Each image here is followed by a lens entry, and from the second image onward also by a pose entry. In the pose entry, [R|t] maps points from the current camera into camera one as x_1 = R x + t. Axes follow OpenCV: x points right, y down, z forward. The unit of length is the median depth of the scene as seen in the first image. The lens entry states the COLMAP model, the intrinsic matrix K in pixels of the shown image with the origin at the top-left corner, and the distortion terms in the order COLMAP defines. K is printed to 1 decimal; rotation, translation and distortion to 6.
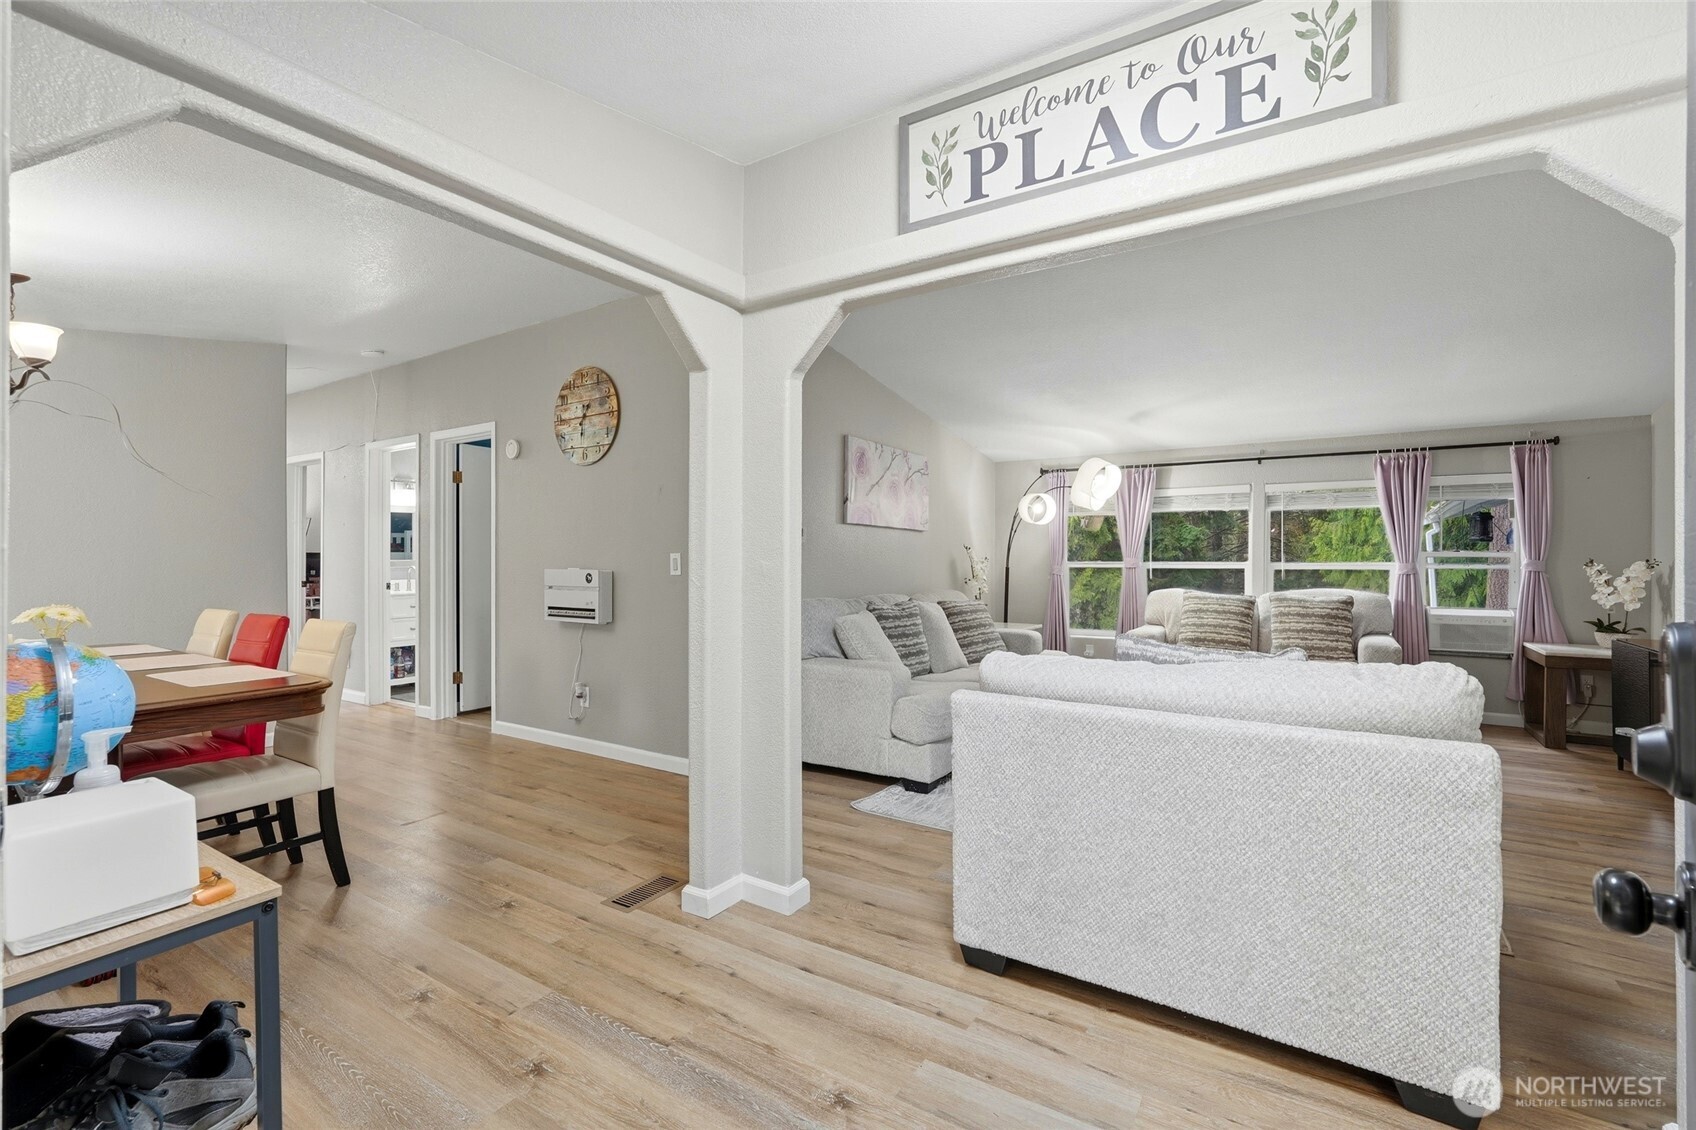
lens RADIAL K [[749.7, 0, 846.9], [0, 749.7, 560.0], [0, 0, 1]] dist [-0.013753, 0.003200]
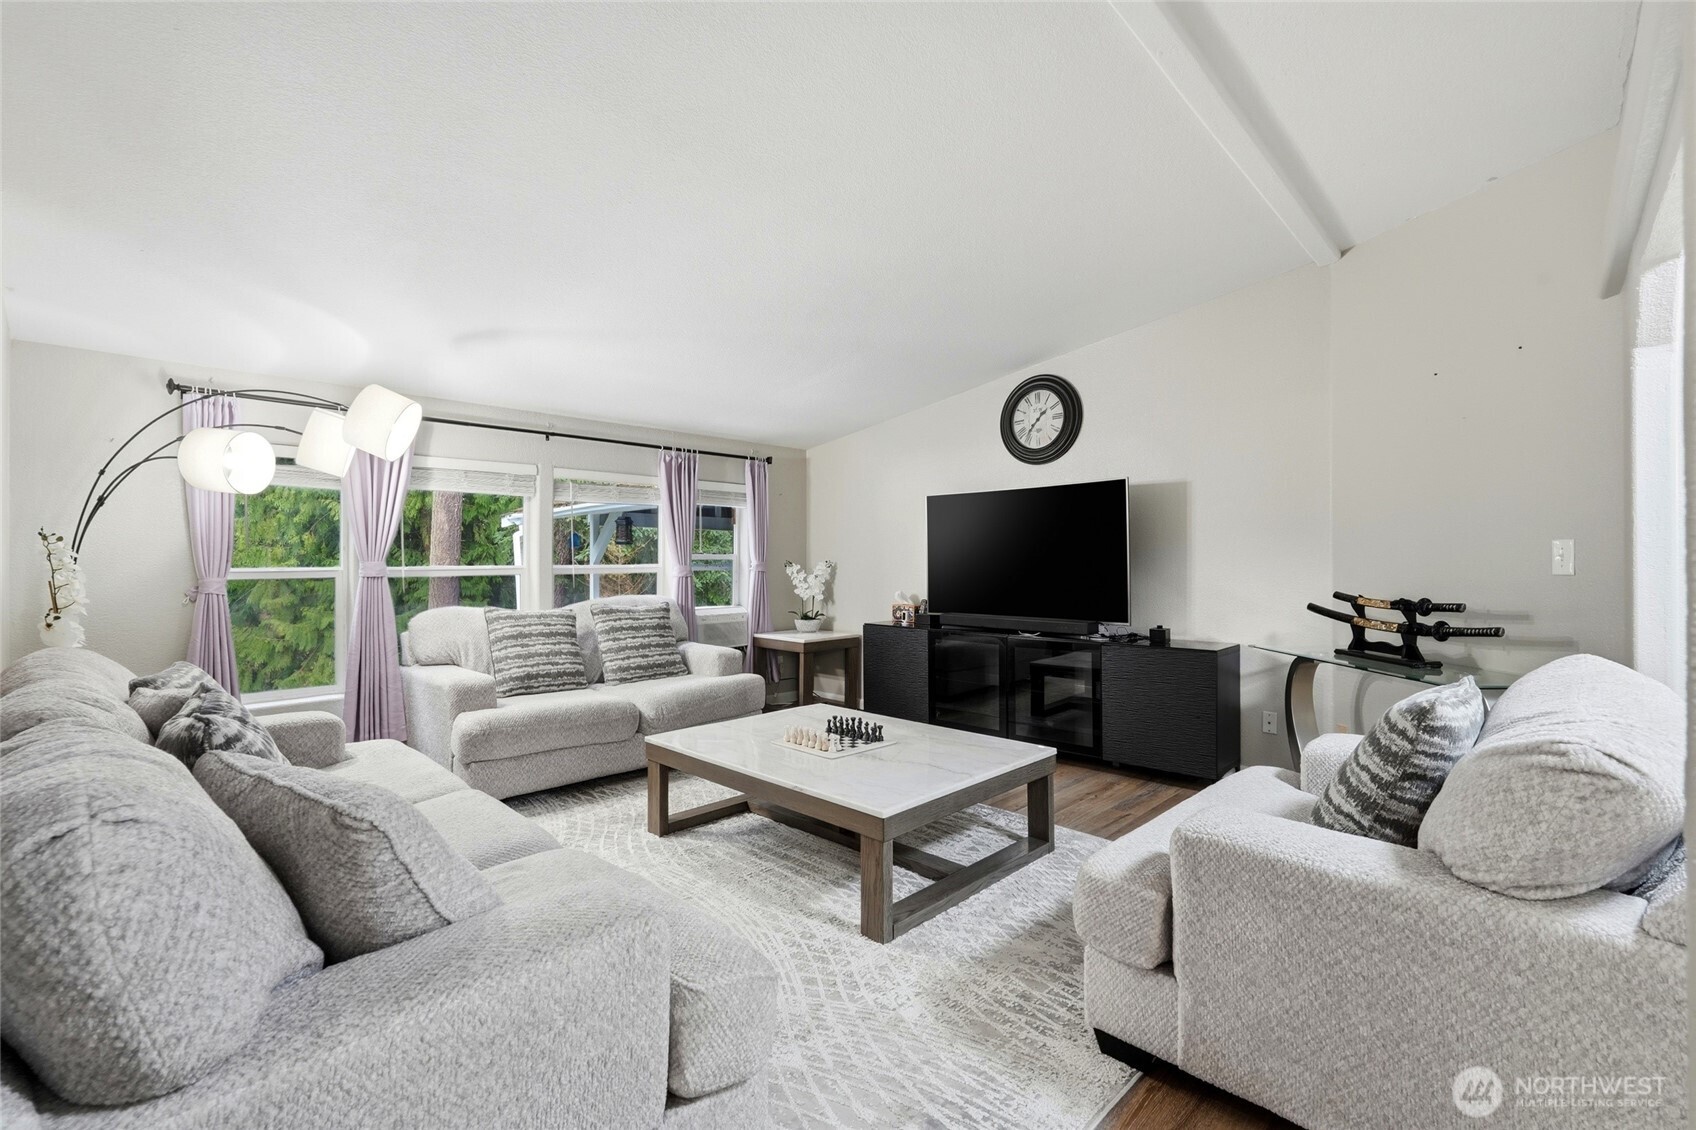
lens RADIAL K [[749.7, 0, 853.2], [0, 749.7, 556.5], [0, 0, 1]] dist [-0.013753, 0.003200]
pose [[0.185273, 0.003628, 0.982680, -0.173693], [0.004367, 0.999980, -0.004515, -0.002173], [-0.982677, 0.005127, 0.185253, 0.600158]]
